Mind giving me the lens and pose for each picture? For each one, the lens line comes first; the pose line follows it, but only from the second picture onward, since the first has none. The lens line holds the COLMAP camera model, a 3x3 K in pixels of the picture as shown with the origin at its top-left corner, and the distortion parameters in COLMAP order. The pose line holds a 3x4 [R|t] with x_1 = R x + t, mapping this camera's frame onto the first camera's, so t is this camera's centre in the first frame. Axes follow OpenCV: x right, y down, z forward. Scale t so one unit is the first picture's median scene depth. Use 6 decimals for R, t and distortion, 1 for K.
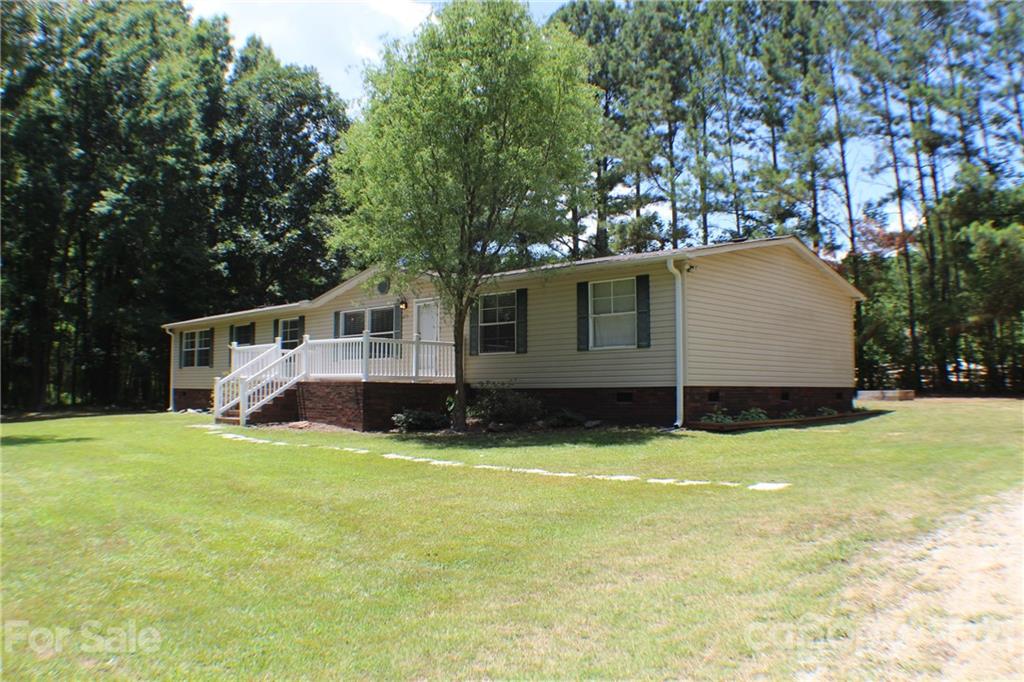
lens RADIAL K [[850.8, 0, 512.0], [0, 850.8, 341.0], [0, 0, 1]] dist [-0.267847, 0.003639]
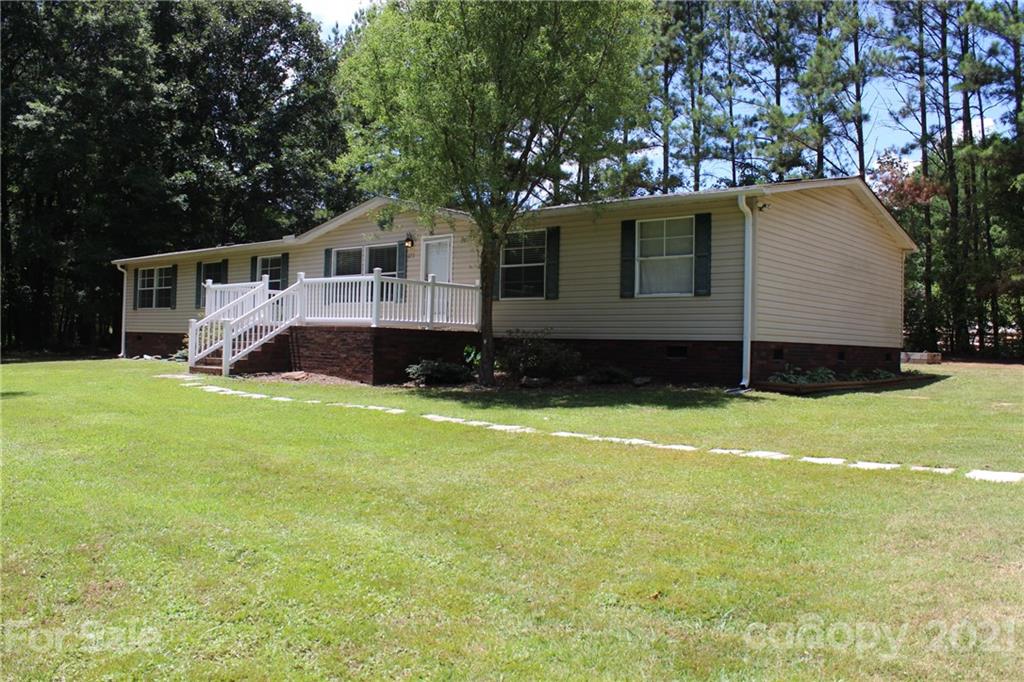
lens RADIAL K [[836.8, 0, 512.0], [0, 836.8, 341.0], [0, 0, 1]] dist [-0.142805, 0.148068]
pose [[0.997728, 0.022844, 0.063375, -0.055292], [-0.026523, 0.997973, 0.057842, 0.005684], [-0.061925, -0.059391, 0.996312, 0.084119]]
